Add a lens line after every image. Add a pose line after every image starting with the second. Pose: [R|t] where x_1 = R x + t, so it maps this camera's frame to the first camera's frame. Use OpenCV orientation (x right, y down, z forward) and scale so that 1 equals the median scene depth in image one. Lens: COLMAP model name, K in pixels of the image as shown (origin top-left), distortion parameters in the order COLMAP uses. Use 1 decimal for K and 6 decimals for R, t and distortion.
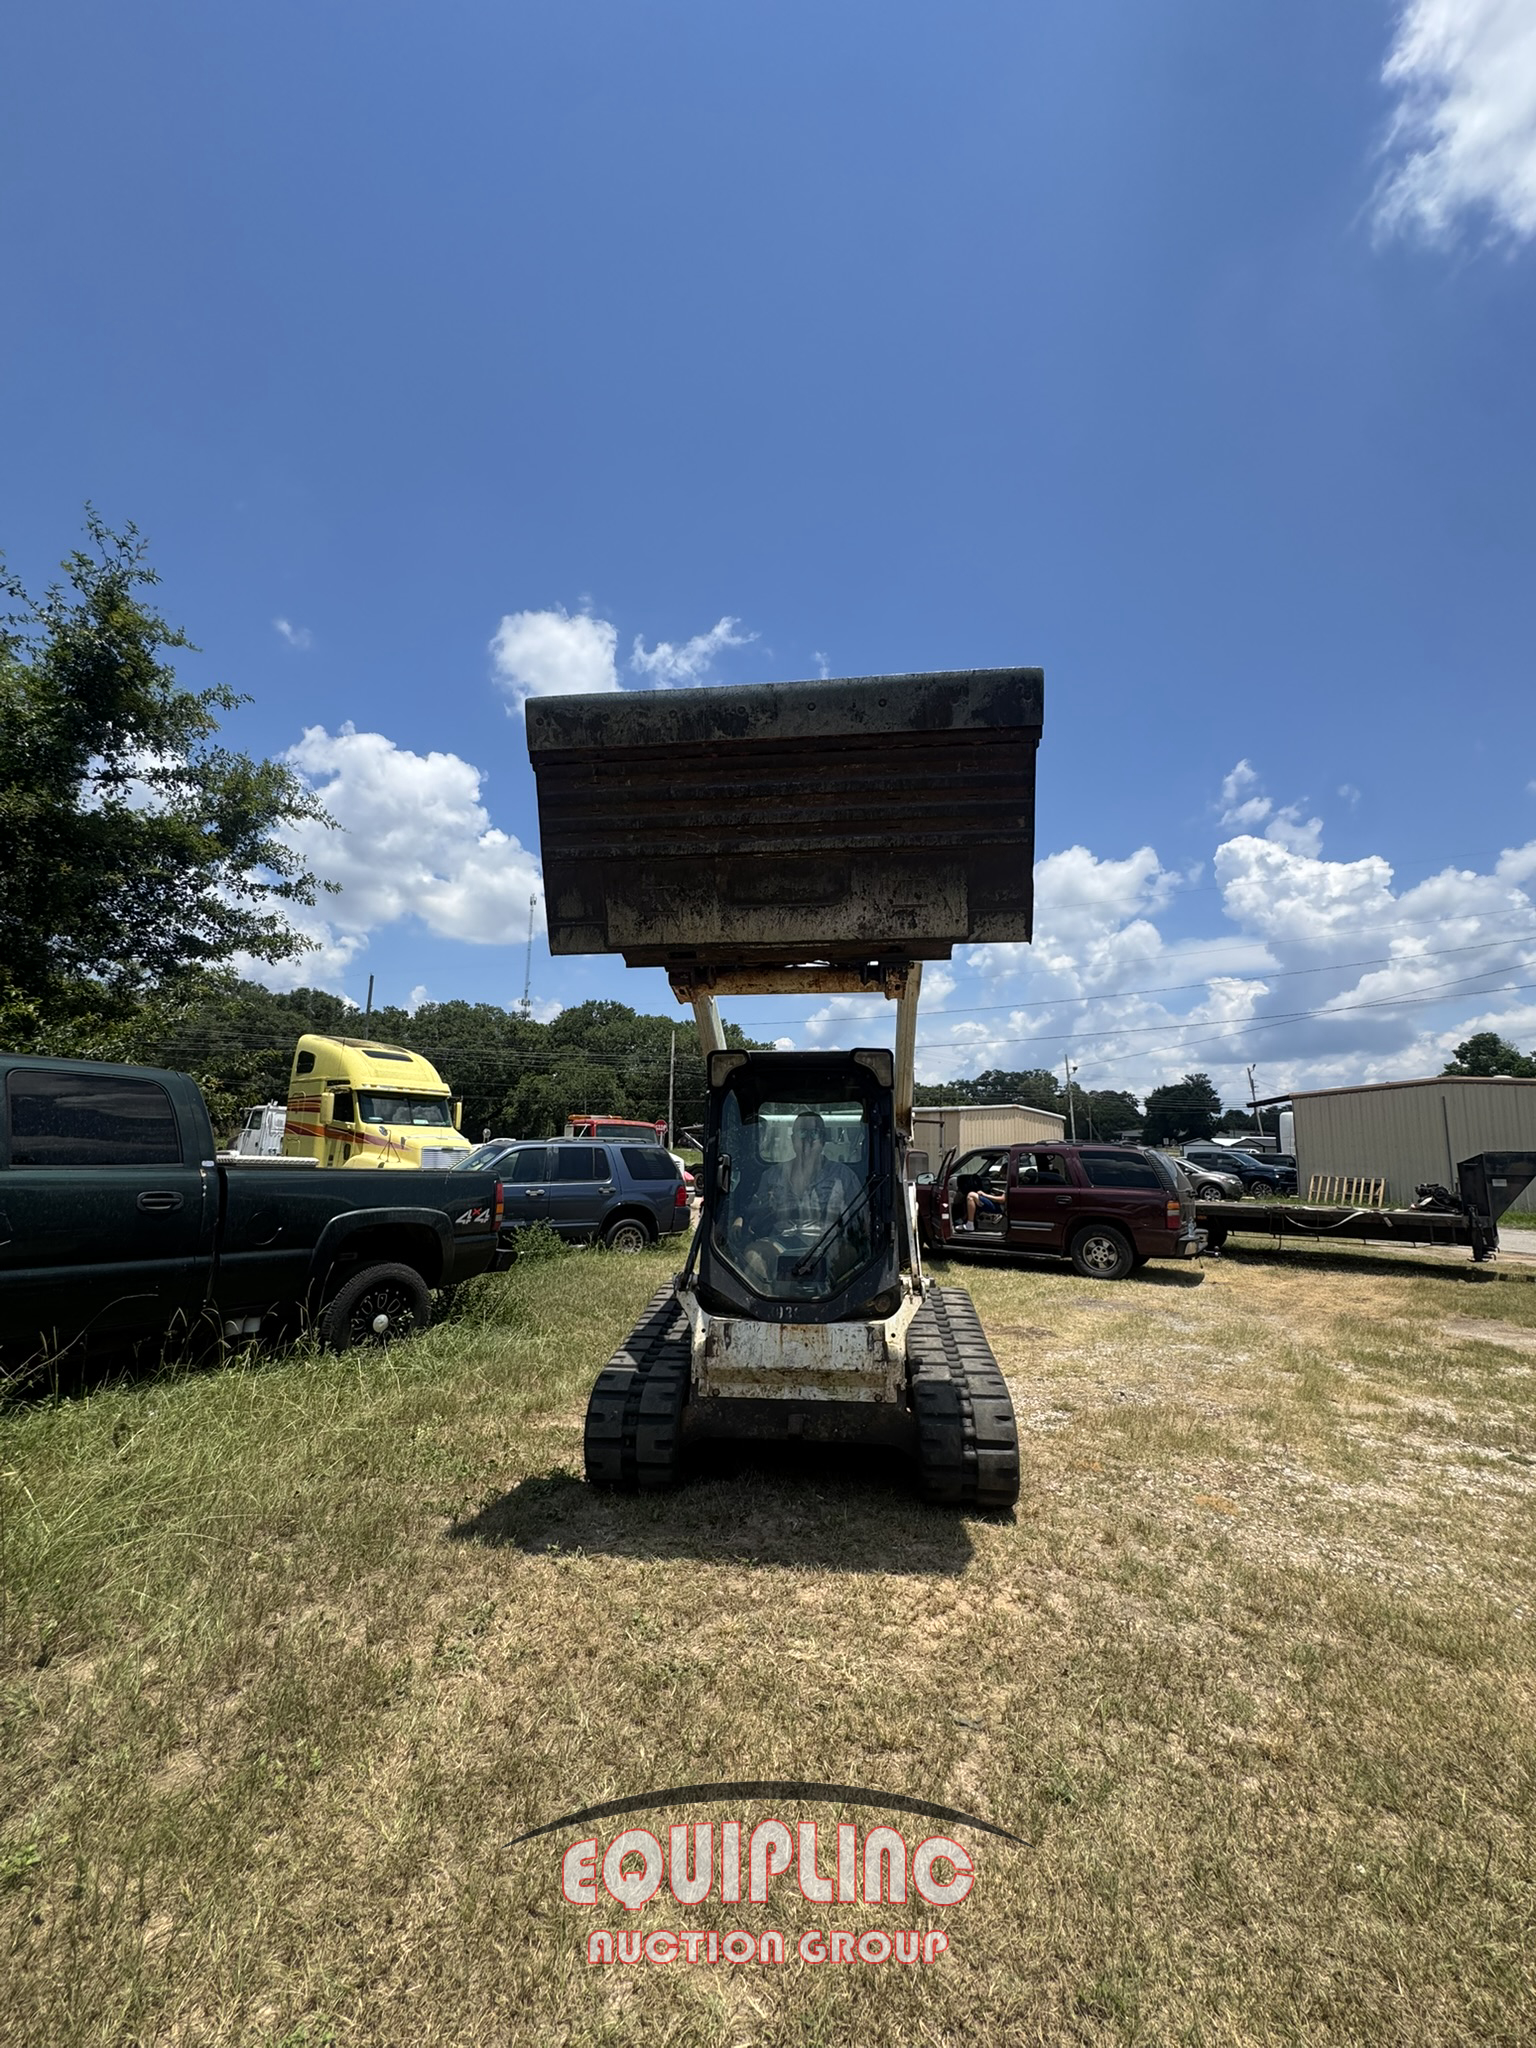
lens RADIAL K [[830.1, 0, 774.2], [0, 830.1, 1025.3], [0, 0, 1]] dist [-0.006783, 0.001331]
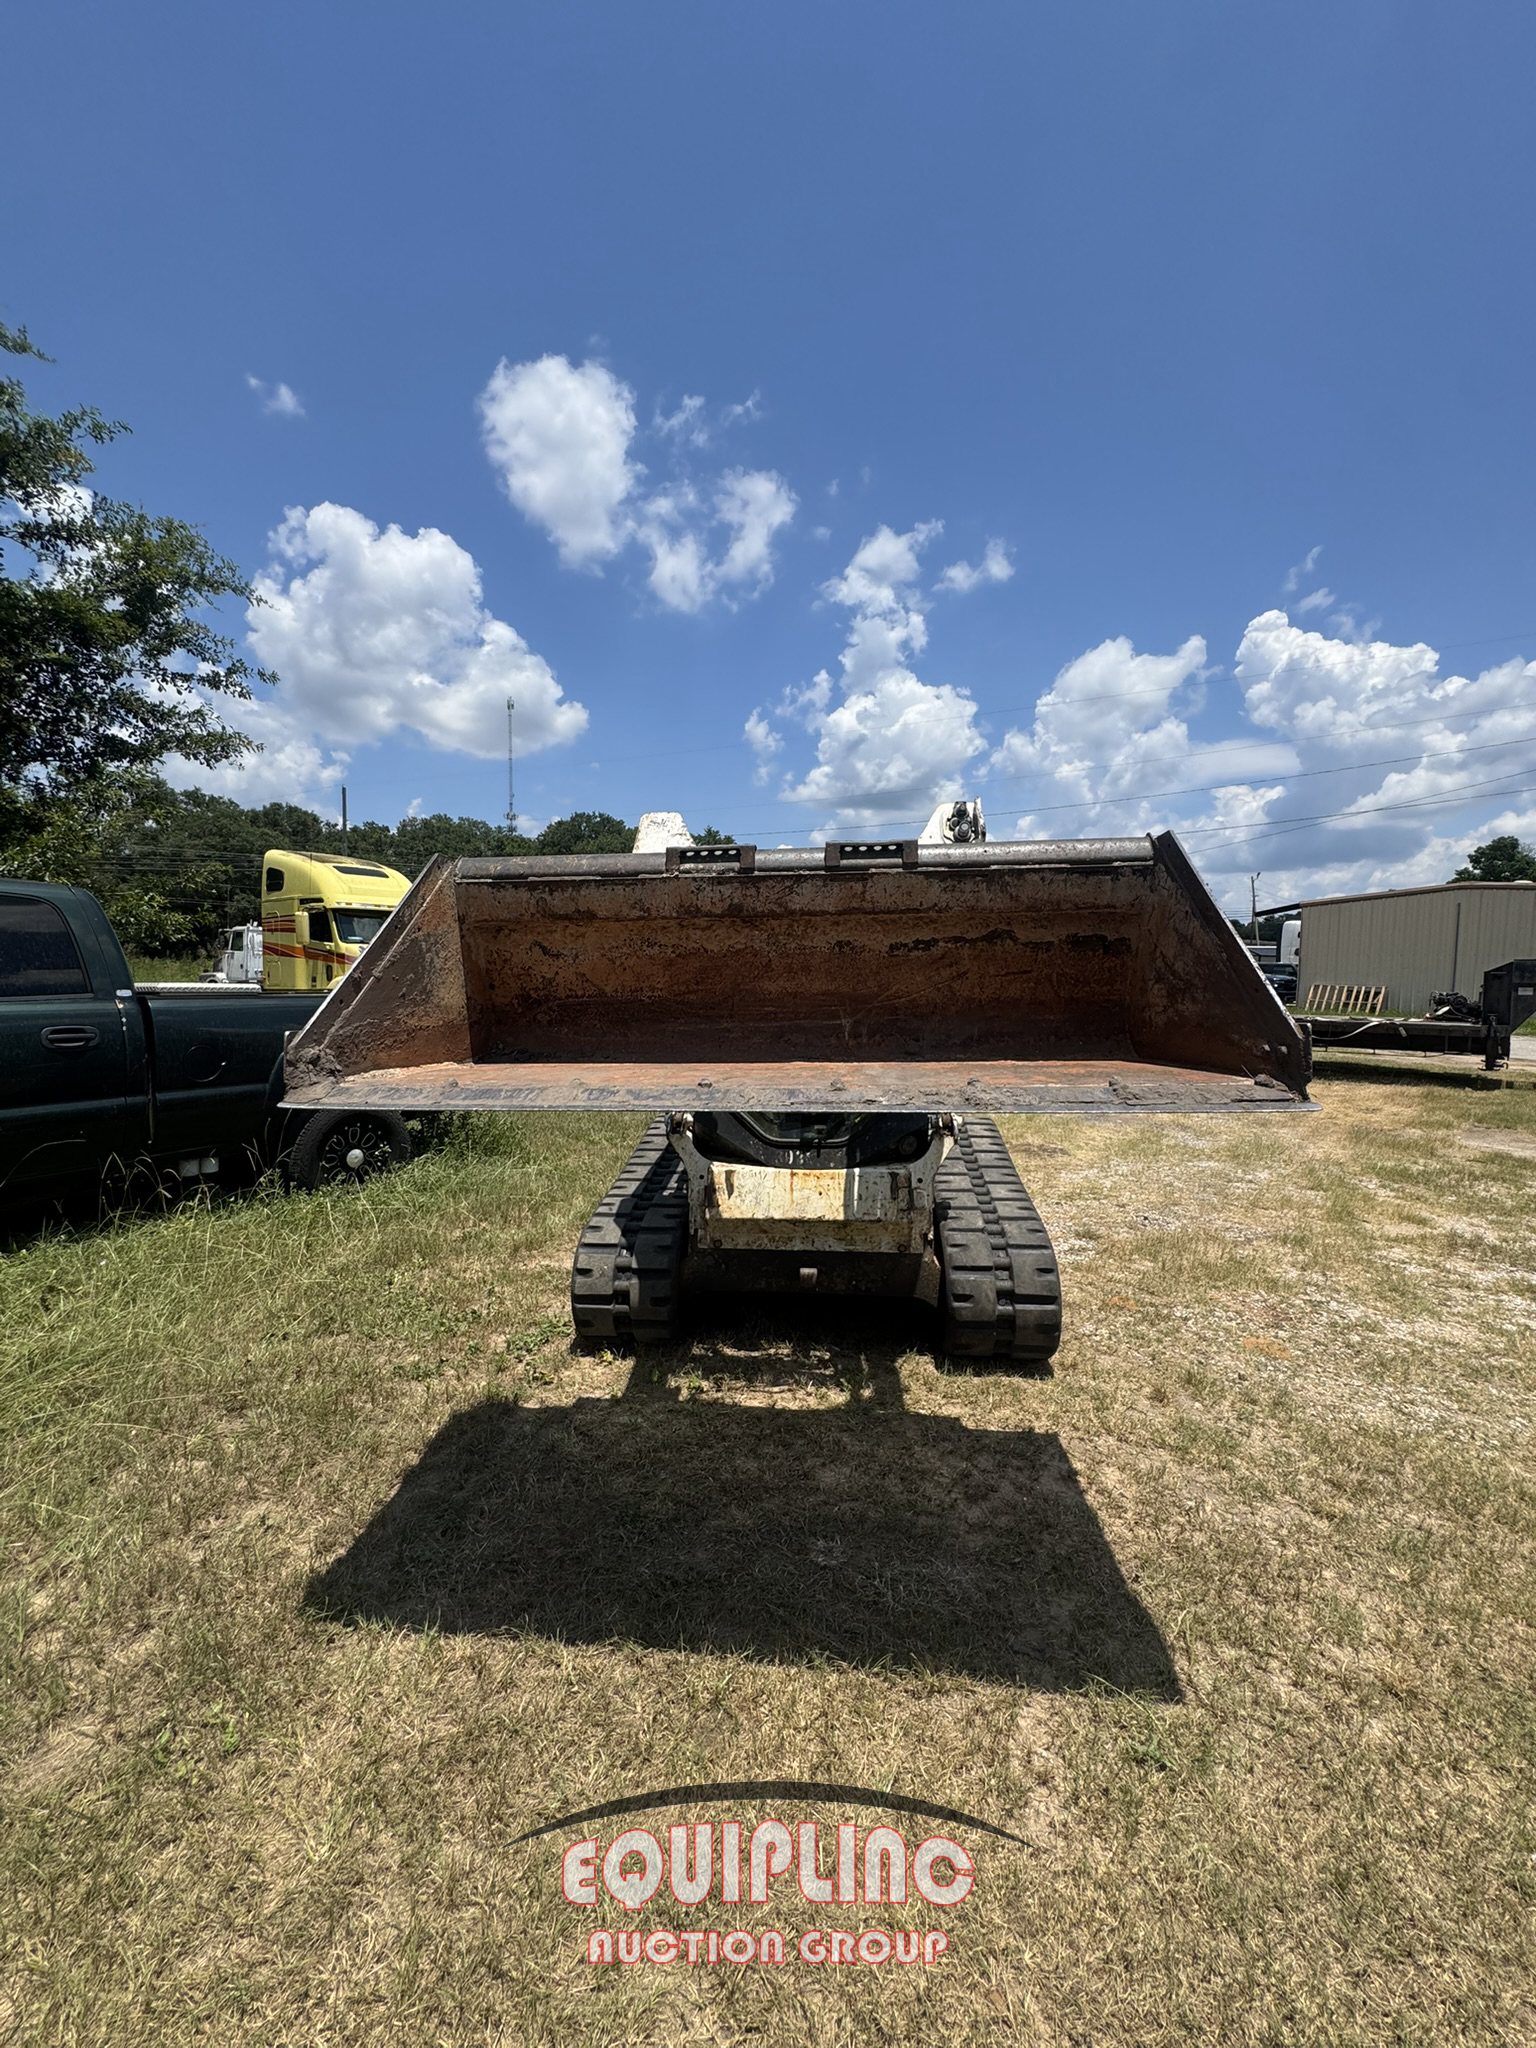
lens RADIAL K [[830.1, 0, 773.5], [0, 830.1, 1019.1], [0, 0, 1]] dist [-0.006783, 0.001331]
pose [[0.999921, -0.012260, 0.002787, -0.009584], [0.011384, 0.976947, 0.213179, 0.020112], [-0.005336, -0.213131, 0.977009, 0.170064]]
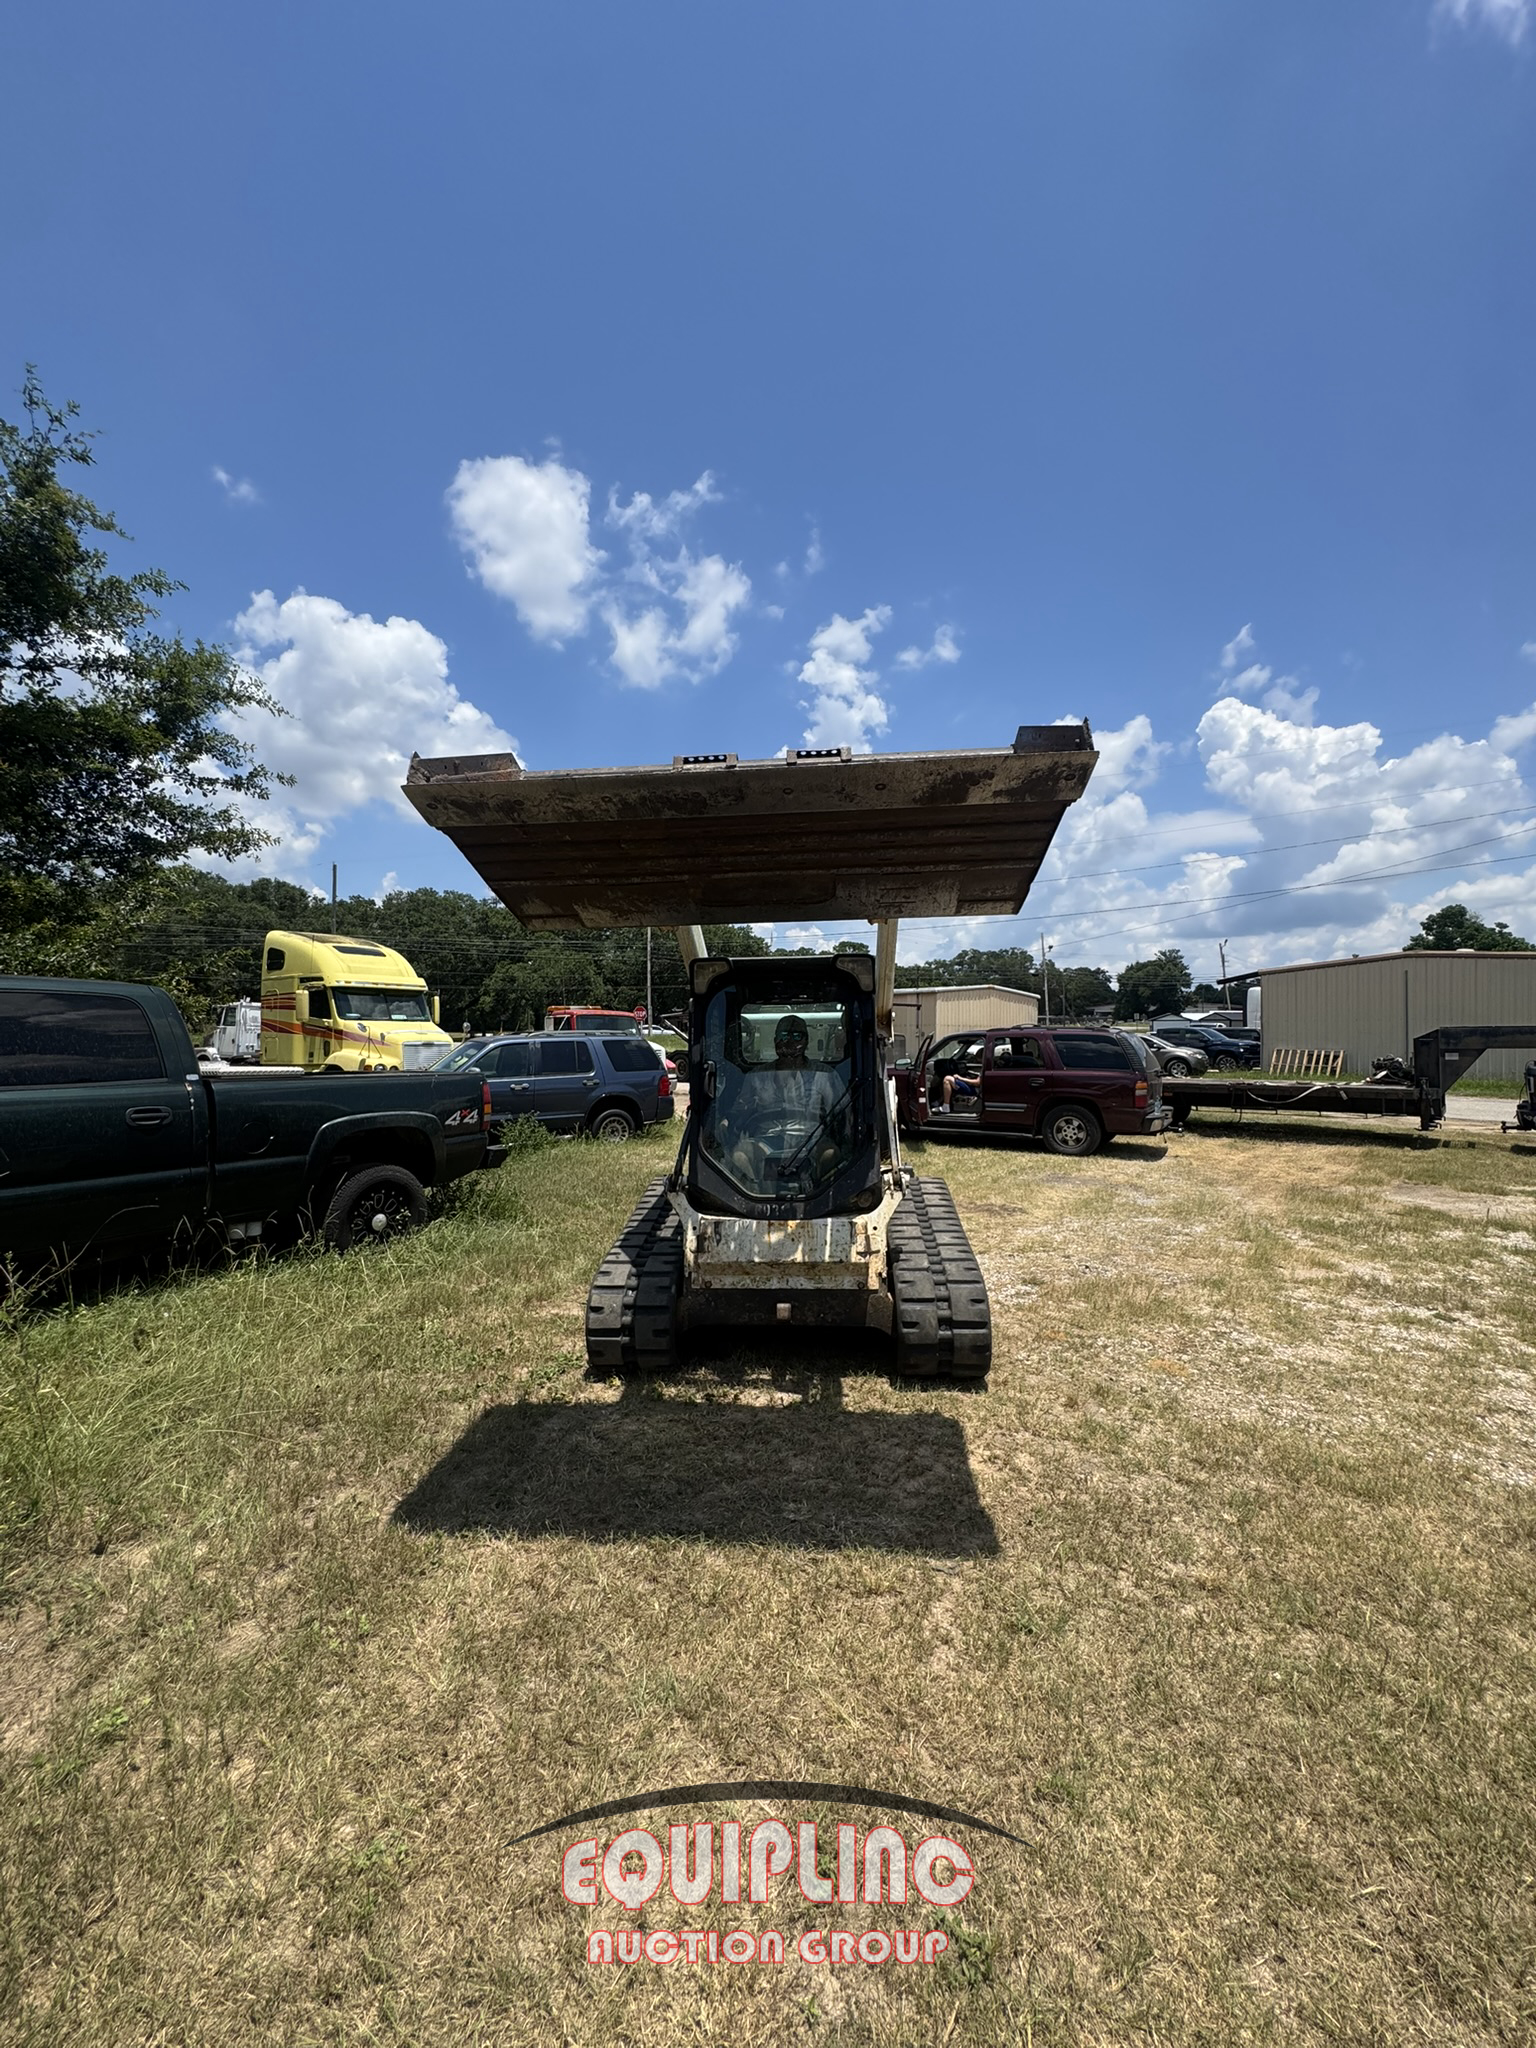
lens RADIAL K [[830.1, 0, 774.3], [0, 830.1, 1029.6], [0, 0, 1]] dist [-0.006783, 0.001331]
pose [[0.999451, -0.020611, 0.025939, -0.005974], [0.016597, 0.989081, 0.146437, -0.029313], [-0.028674, -0.145927, 0.988880, -0.002645]]
